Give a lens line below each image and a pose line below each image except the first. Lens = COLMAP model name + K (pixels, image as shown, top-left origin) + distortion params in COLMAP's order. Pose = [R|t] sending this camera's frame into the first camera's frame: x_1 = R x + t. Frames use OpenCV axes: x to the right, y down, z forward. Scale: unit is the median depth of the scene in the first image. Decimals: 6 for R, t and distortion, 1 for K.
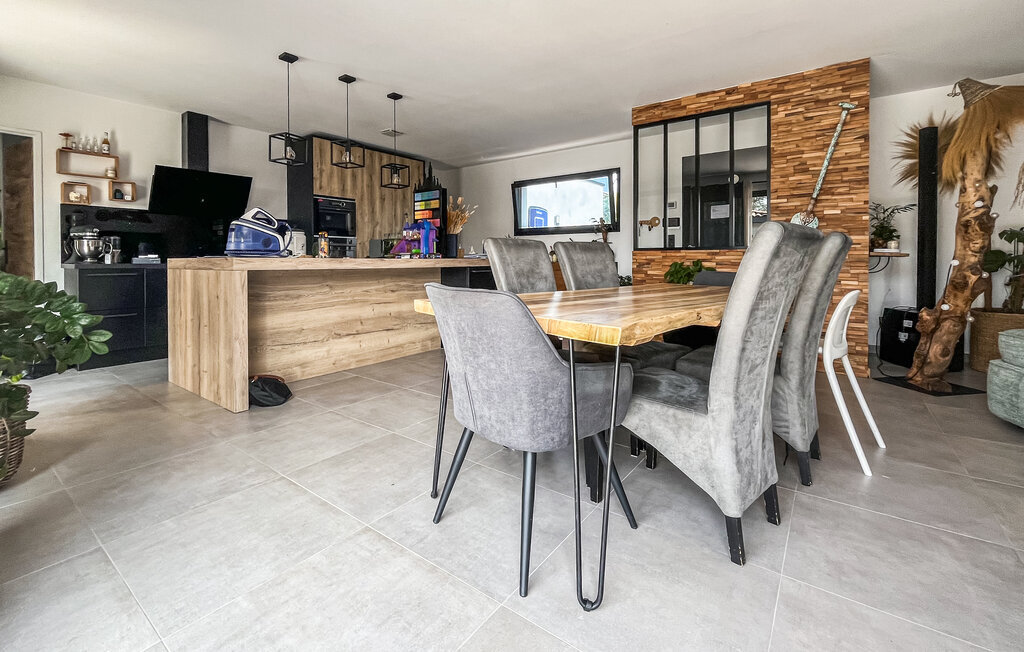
lens RADIAL K [[442.3, 0, 505.7], [0, 442.3, 264.1], [0, 0, 1]] dist [-0.002982, -0.000344]
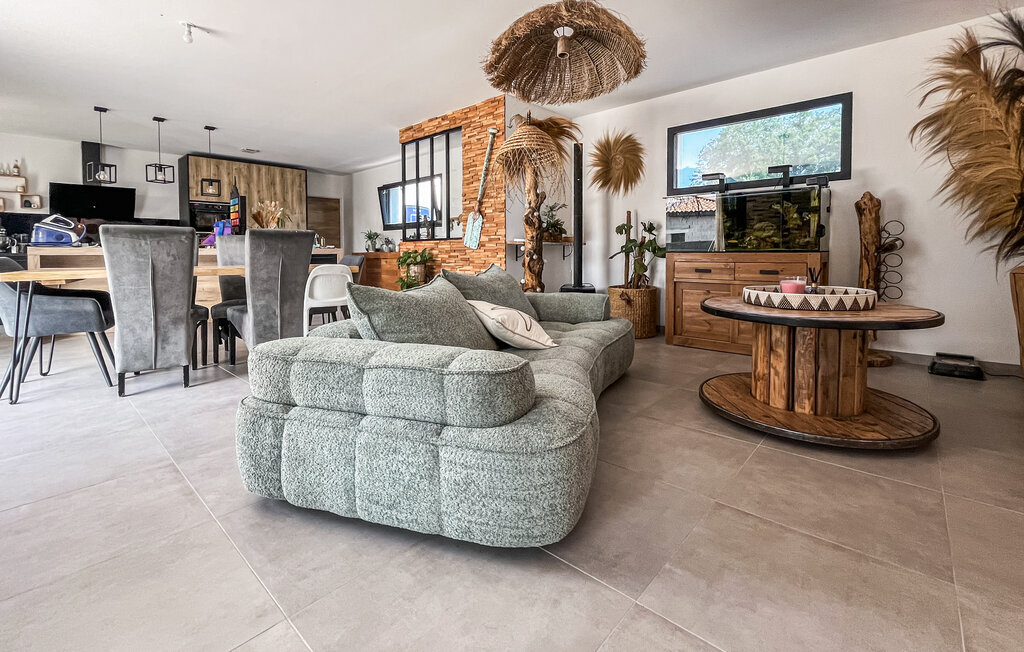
lens RADIAL K [[443.0, 0, 515.7], [0, 443.0, 263.2], [0, 0, 1]] dist [-0.003753, -0.000412]
pose [[0.996361, -0.001980, -0.085207, 0.916678], [0.002919, 0.999936, 0.010892, 0.022848], [0.085180, -0.011101, 0.996304, -0.305978]]
